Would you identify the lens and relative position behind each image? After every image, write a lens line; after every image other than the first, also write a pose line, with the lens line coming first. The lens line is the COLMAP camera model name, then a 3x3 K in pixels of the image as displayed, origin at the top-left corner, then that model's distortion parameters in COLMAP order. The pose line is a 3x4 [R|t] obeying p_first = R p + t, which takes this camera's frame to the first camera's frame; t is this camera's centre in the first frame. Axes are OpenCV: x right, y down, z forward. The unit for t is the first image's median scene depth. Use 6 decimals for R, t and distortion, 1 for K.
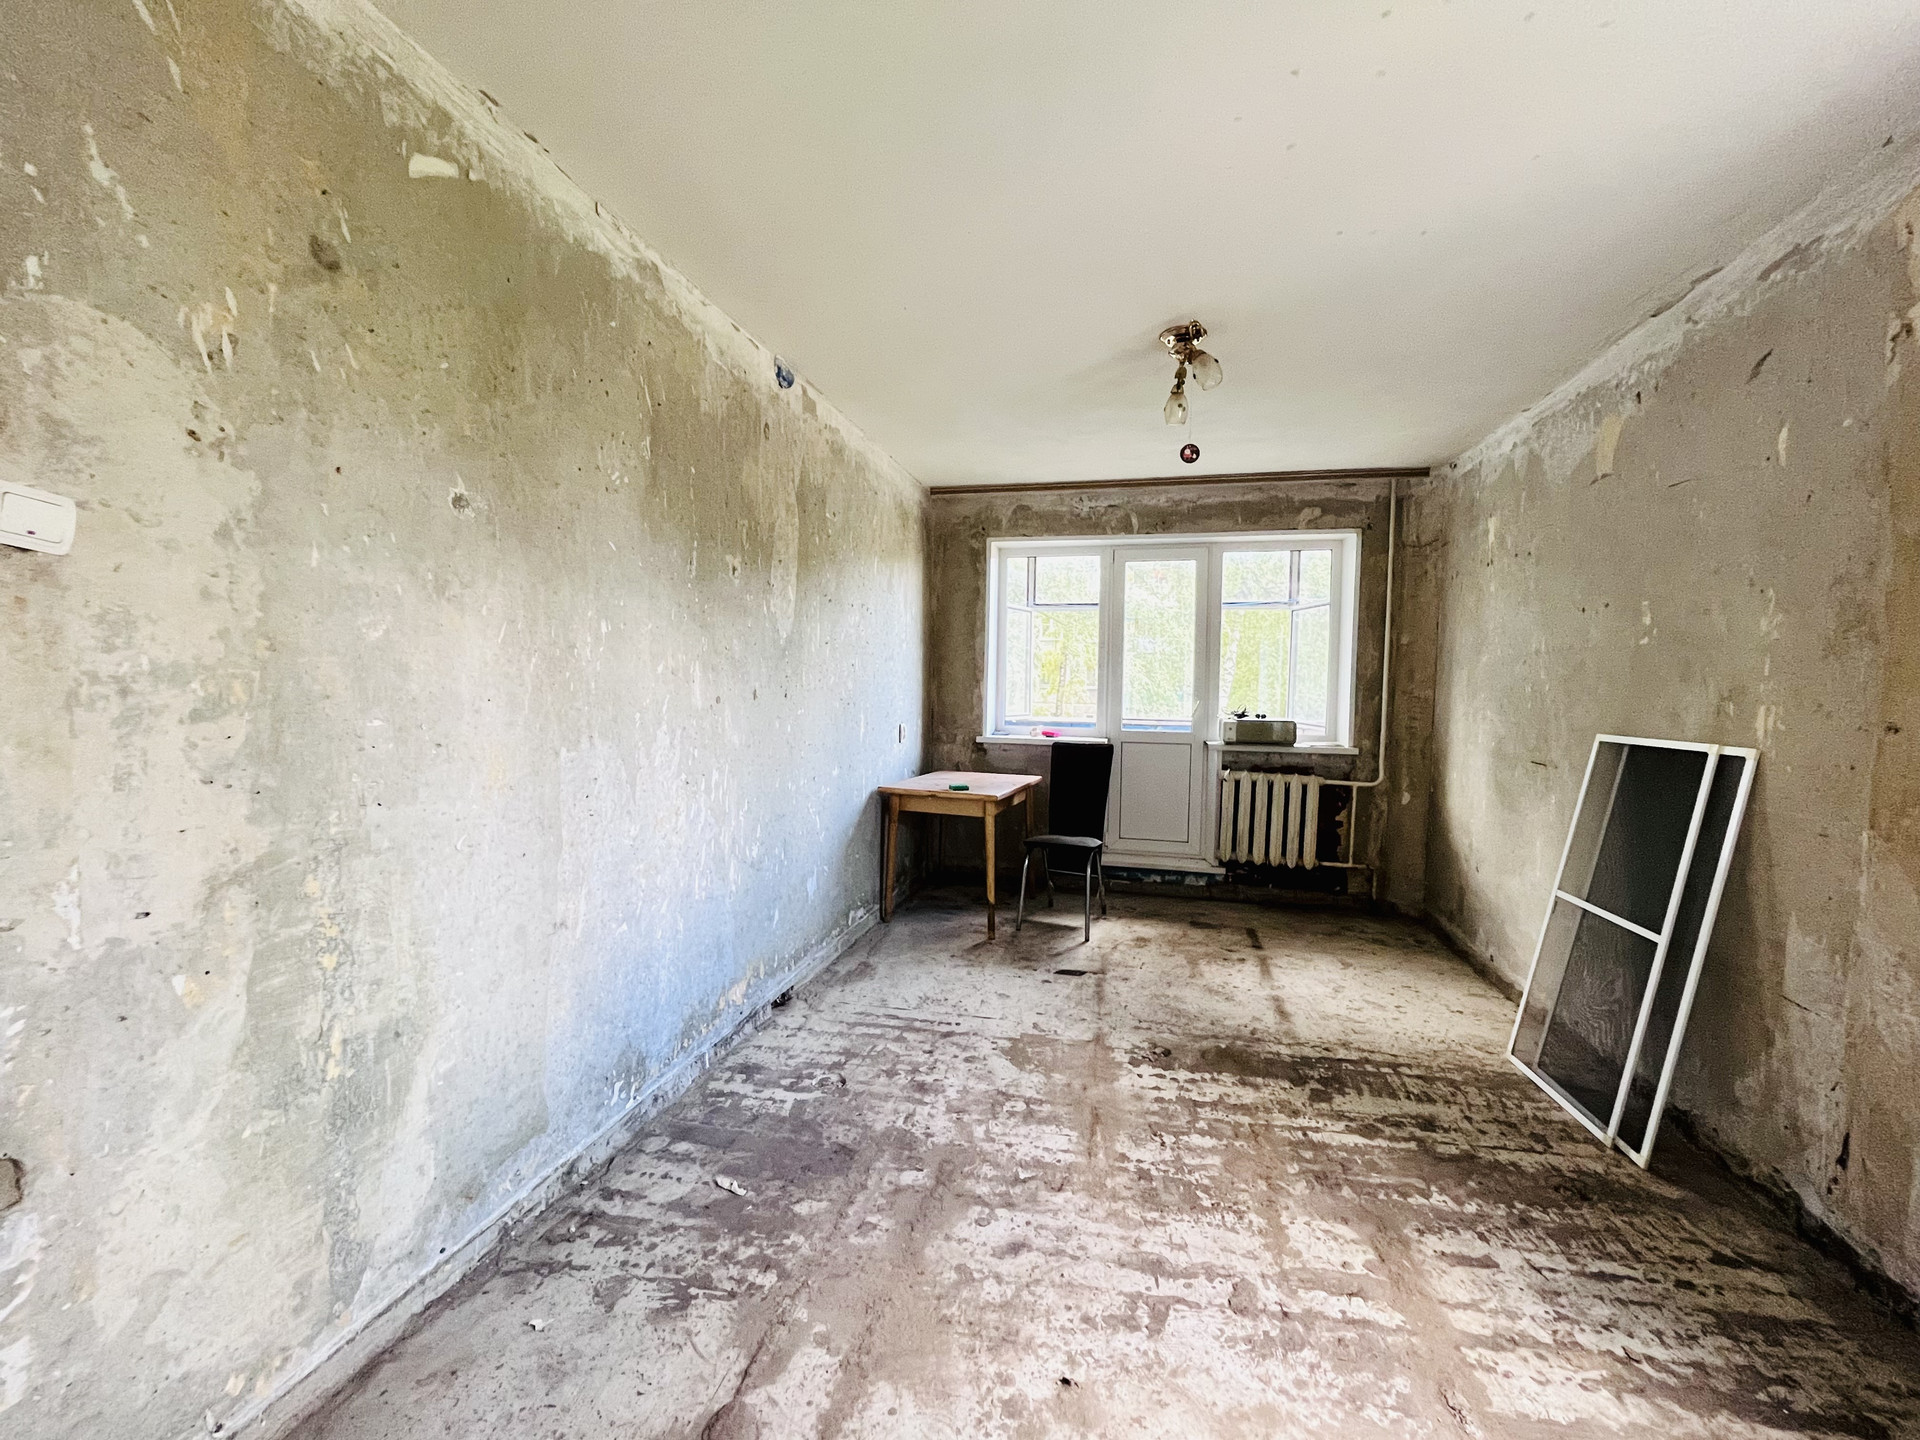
lens RADIAL K [[778.1, 0, 956.9], [0, 778.1, 717.2], [0, 0, 1]] dist [-0.002891, 0.000159]
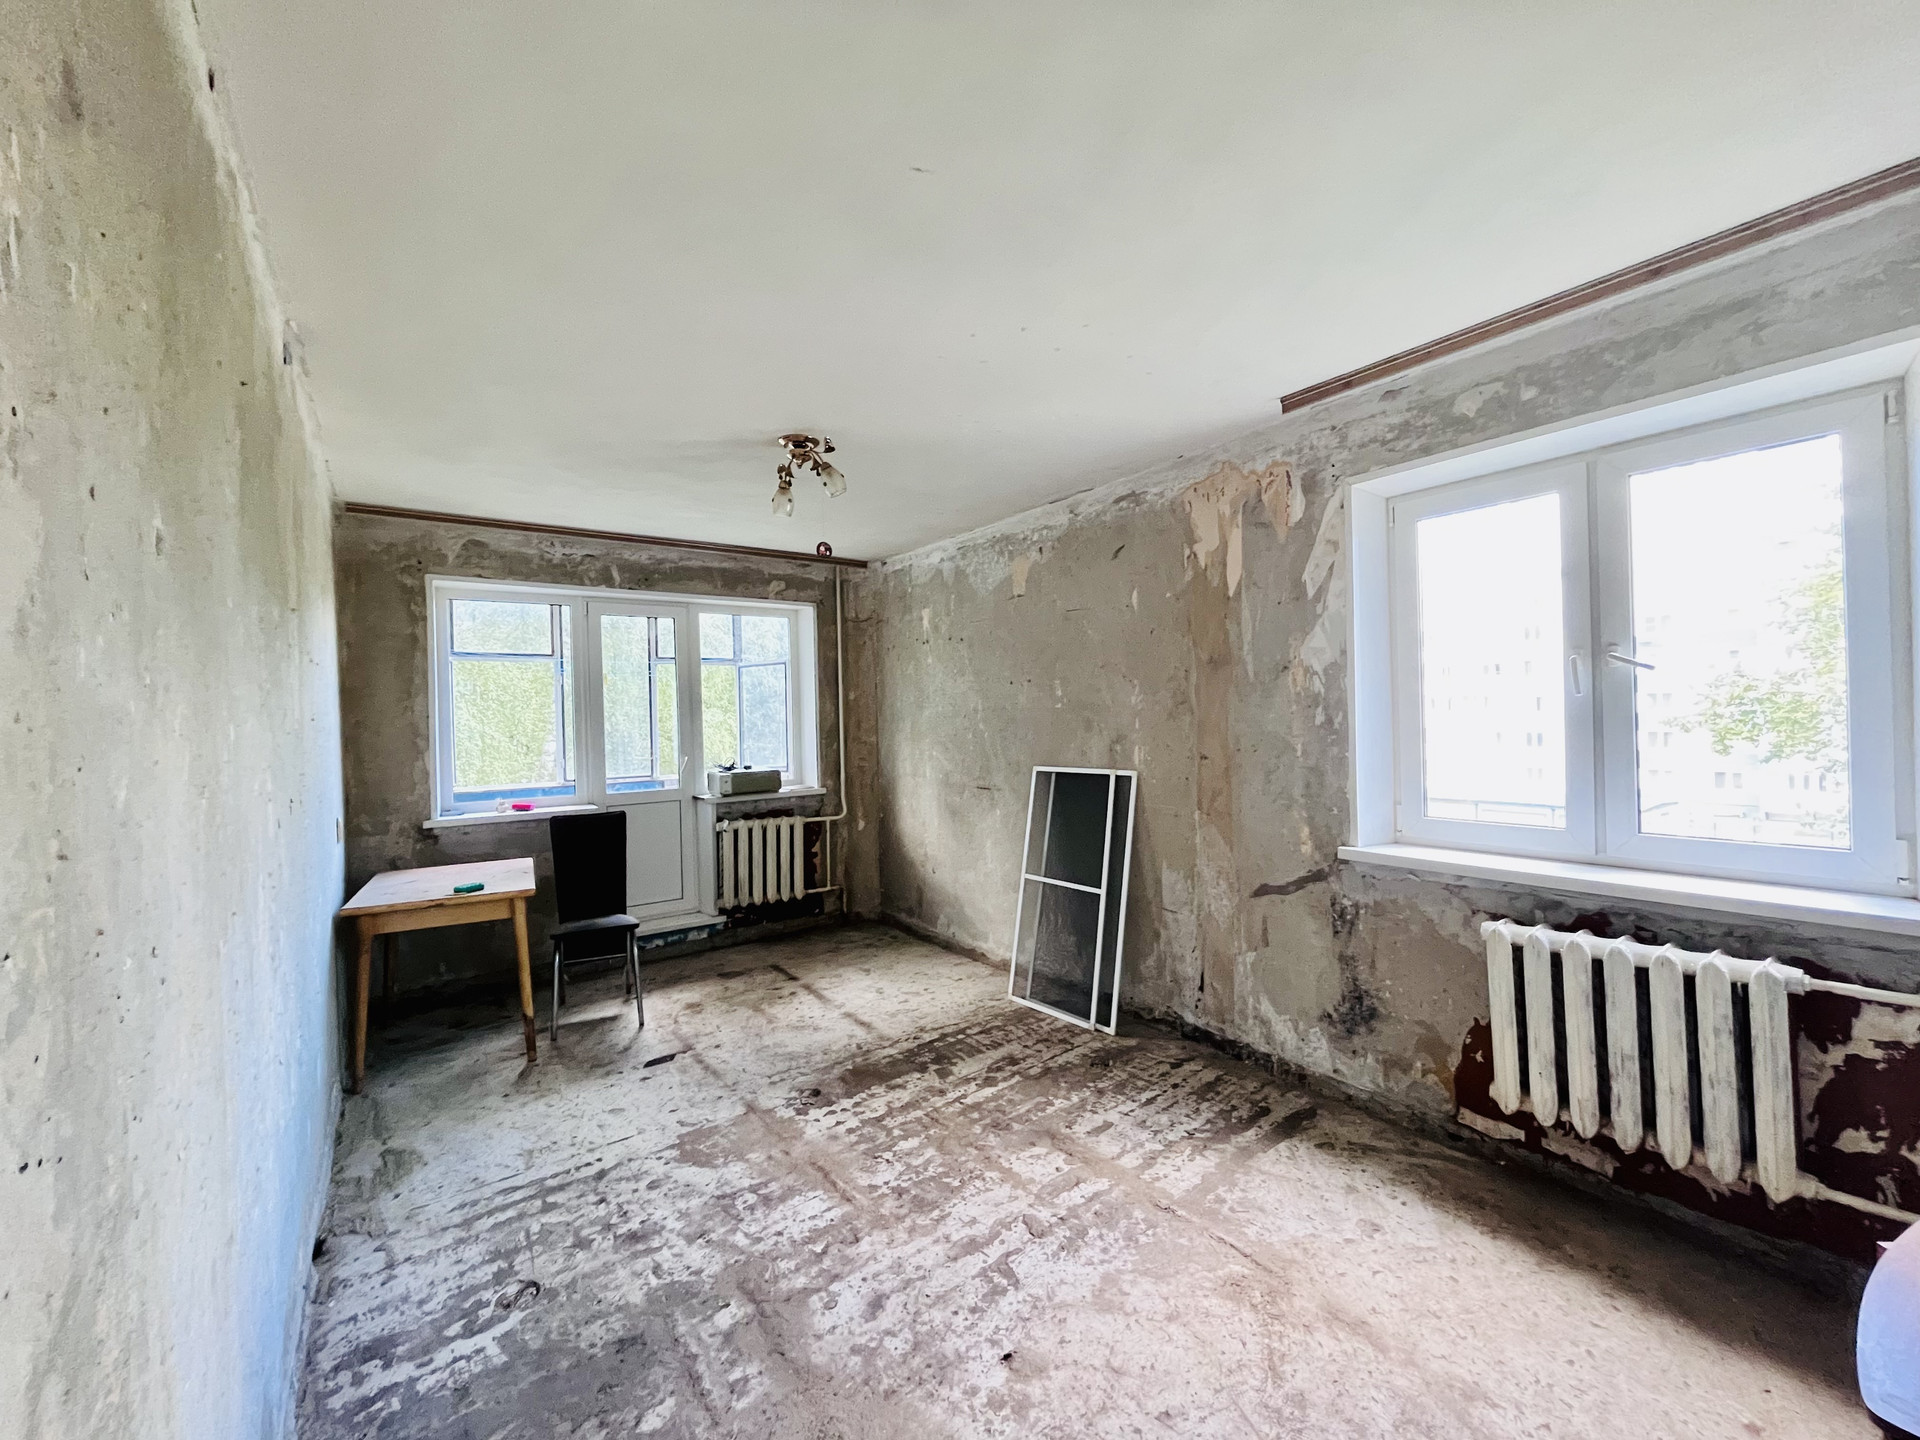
lens RADIAL K [[778.1, 0, 965.3], [0, 778.1, 717.0], [0, 0, 1]] dist [-0.002891, 0.000159]
pose [[0.646625, -0.032655, 0.762109, -0.439138], [0.068165, 0.997560, -0.015092, -0.063711], [-0.759756, 0.061708, 0.647273, 0.120234]]
